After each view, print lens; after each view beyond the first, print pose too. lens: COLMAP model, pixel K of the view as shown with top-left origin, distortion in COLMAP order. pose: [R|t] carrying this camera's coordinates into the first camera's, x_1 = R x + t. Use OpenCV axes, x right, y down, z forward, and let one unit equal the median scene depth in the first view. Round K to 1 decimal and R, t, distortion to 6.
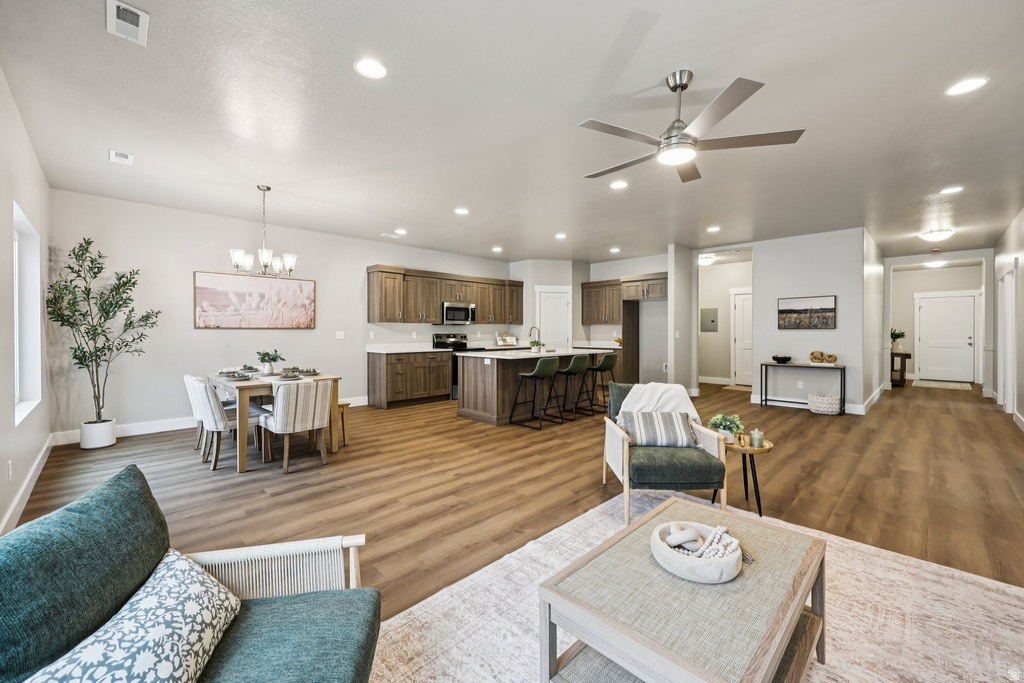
lens RADIAL K [[412.1, 0, 518.8], [0, 412.1, 330.6], [0, 0, 1]] dist [-0.002258, 0.000495]
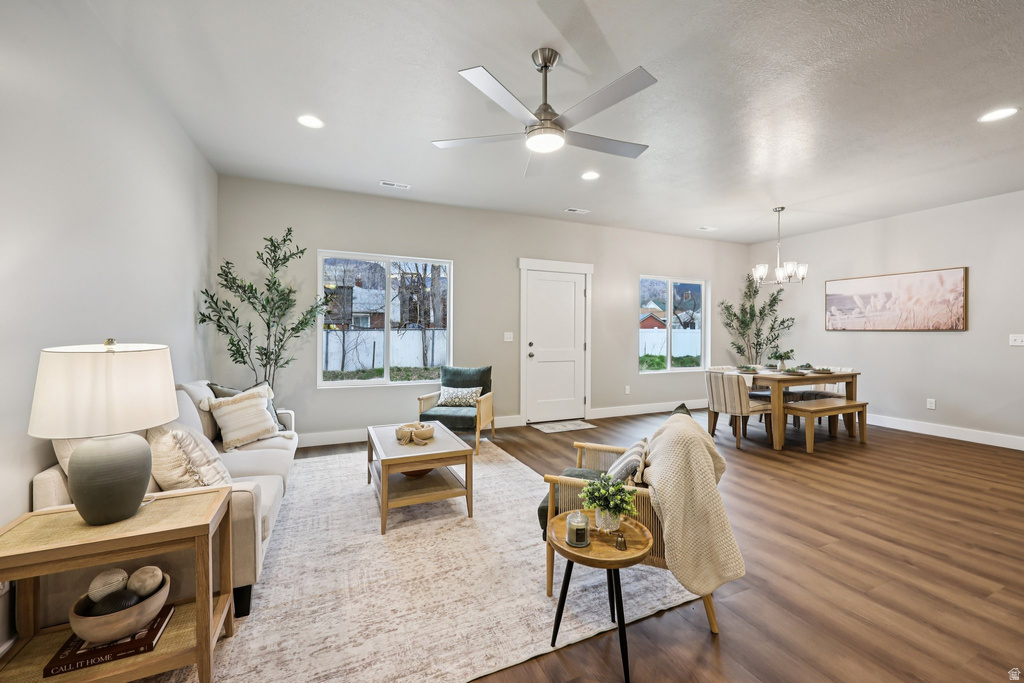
lens RADIAL K [[412.1, 0, 513.3], [0, 412.1, 332.9], [0, 0, 1]] dist [-0.002258, 0.000495]
pose [[-0.362228, 0.001880, -0.932088, 0.486954], [-0.001791, 0.999995, 0.002713, -0.000679], [0.932088, 0.002652, -0.362223, 0.486468]]
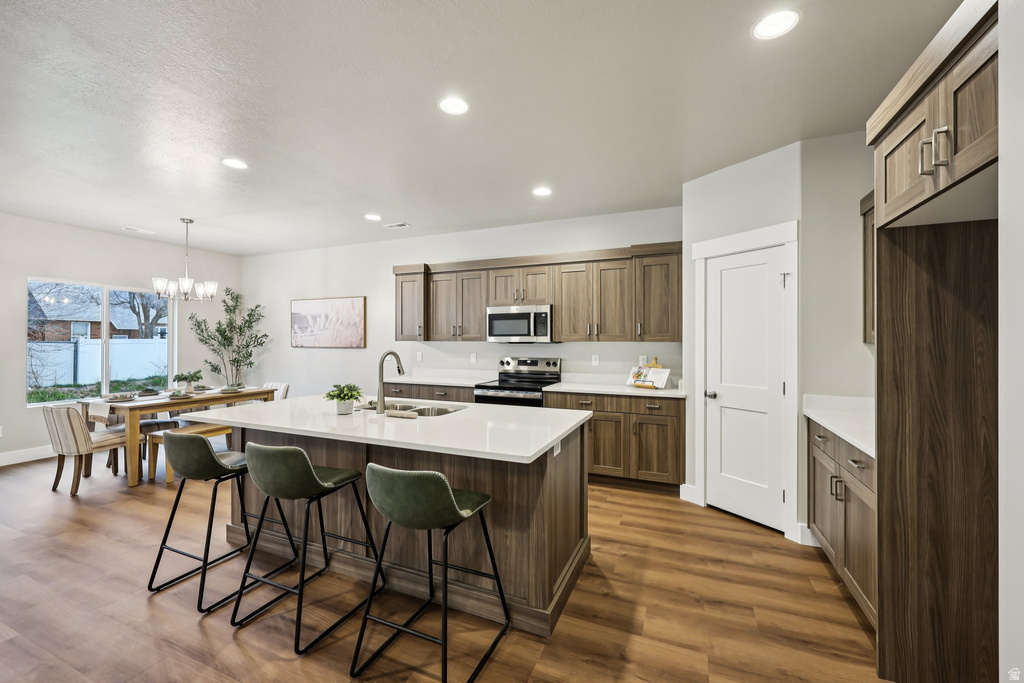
lens RADIAL K [[412.1, 0, 517.1], [0, 412.1, 341.0], [0, 0, 1]] dist [-0.002258, 0.000495]
pose [[0.370572, 0.003509, -0.928797, 0.473354], [0.000190, 0.999993, 0.003854, -0.023172], [0.928804, -0.001604, 0.370568, 0.942957]]
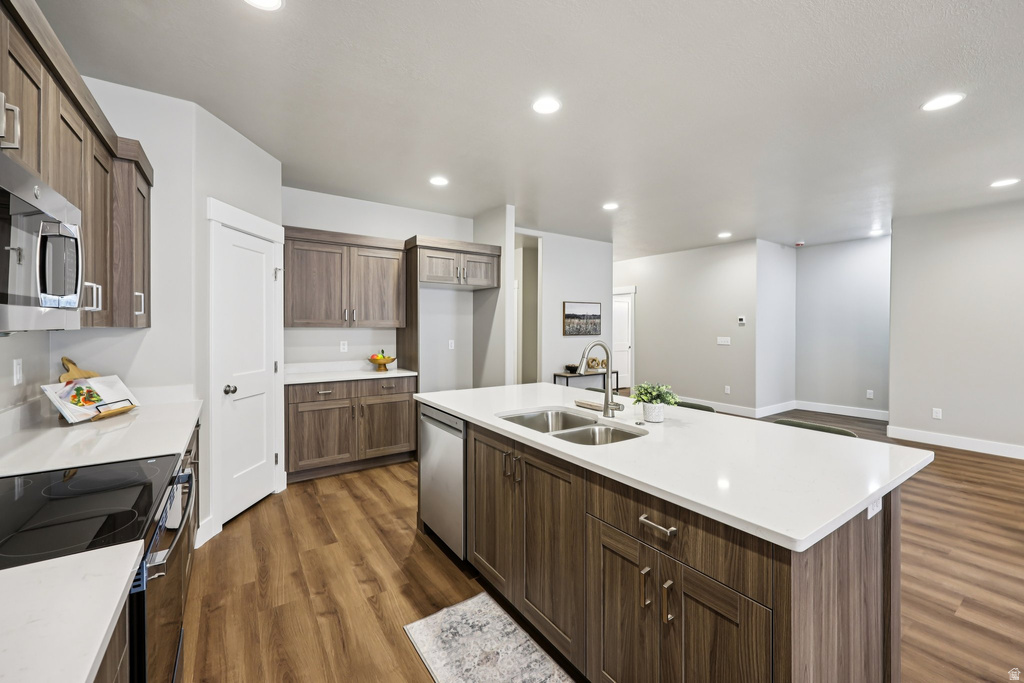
lens RADIAL K [[412.1, 0, 517.5], [0, 412.1, 328.1], [0, 0, 1]] dist [-0.002258, 0.000495]
pose [[0.184146, -0.000287, 0.982899, -0.293372], [-0.005082, 0.999986, 0.001244, -0.020972], [-0.982886, -0.005224, 0.184142, 0.981553]]
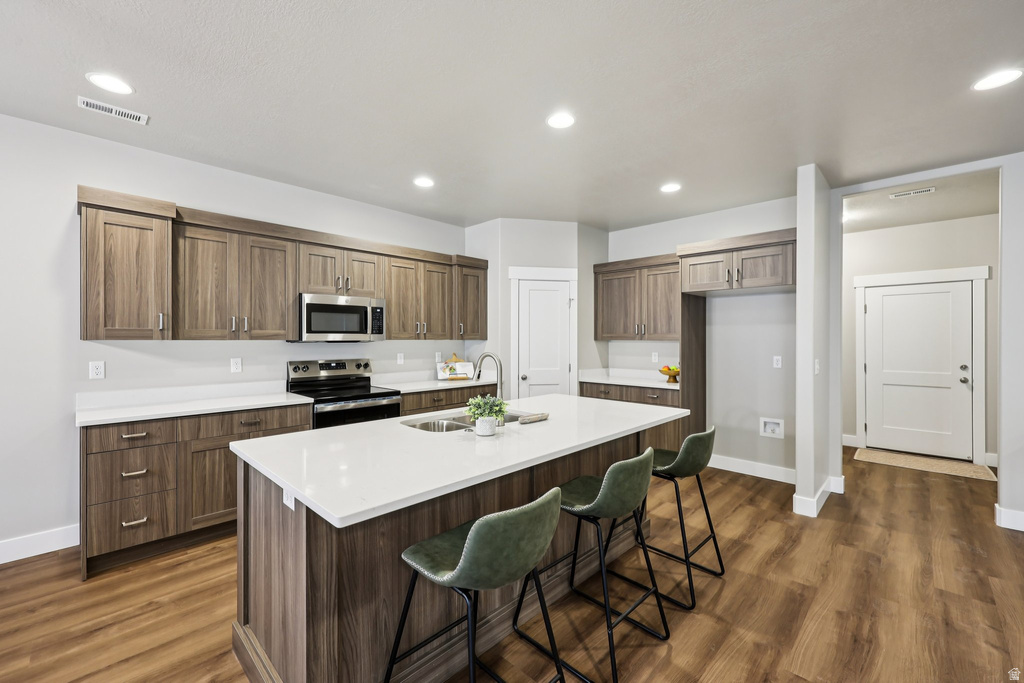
lens RADIAL K [[412.1, 0, 516.5], [0, 412.1, 345.5], [0, 0, 1]] dist [-0.002258, 0.000495]
pose [[0.999864, 0.002485, 0.016303, 0.054902], [-0.002796, 0.999814, 0.019069, -0.023711], [-0.016253, -0.019112, 0.999685, 0.628870]]
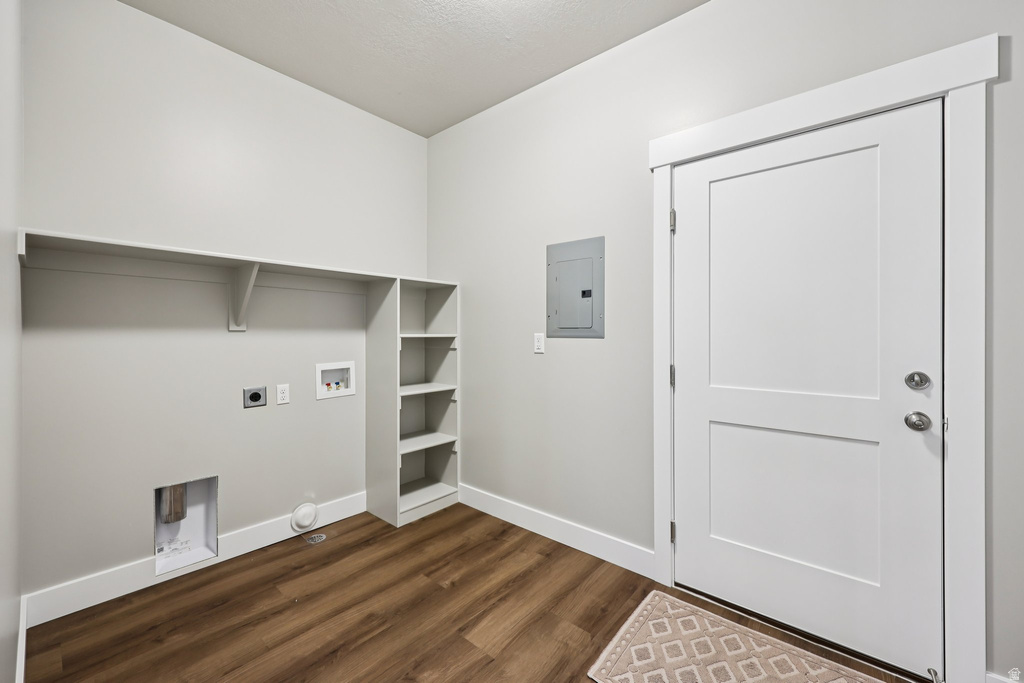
lens RADIAL K [[410.5, 0, 516.6], [0, 410.5, 336.6], [0, 0, 1]] dist [-0.000073, 0.000316]
pose [[0.996339, 0.007852, 0.085125, 0.644893], [-0.009132, 0.999851, 0.014667, 0.002216], [-0.084997, -0.015390, 0.996262, 1.159928]]
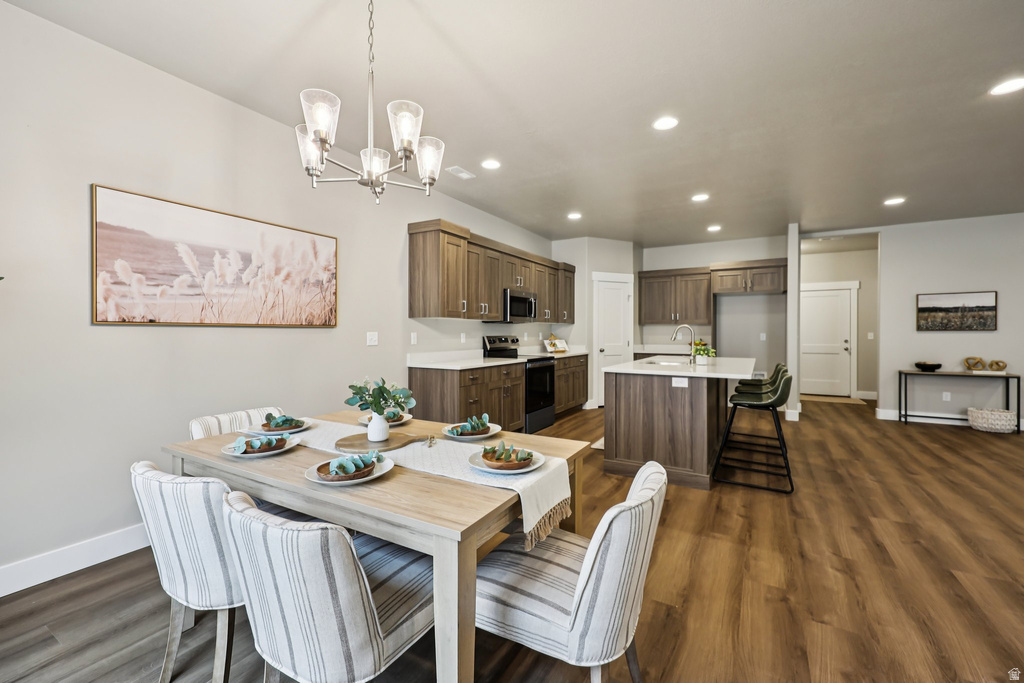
lens RADIAL K [[421.5, 0, 517.4], [0, 421.5, 335.1], [0, 0, 1]] dist [0.003411, -0.000310]
pose [[0.967714, 0.000463, 0.252049, -0.391572], [-0.002202, 0.999976, 0.006617, 0.001735], [-0.252039, -0.006958, 0.967692, 0.392198]]
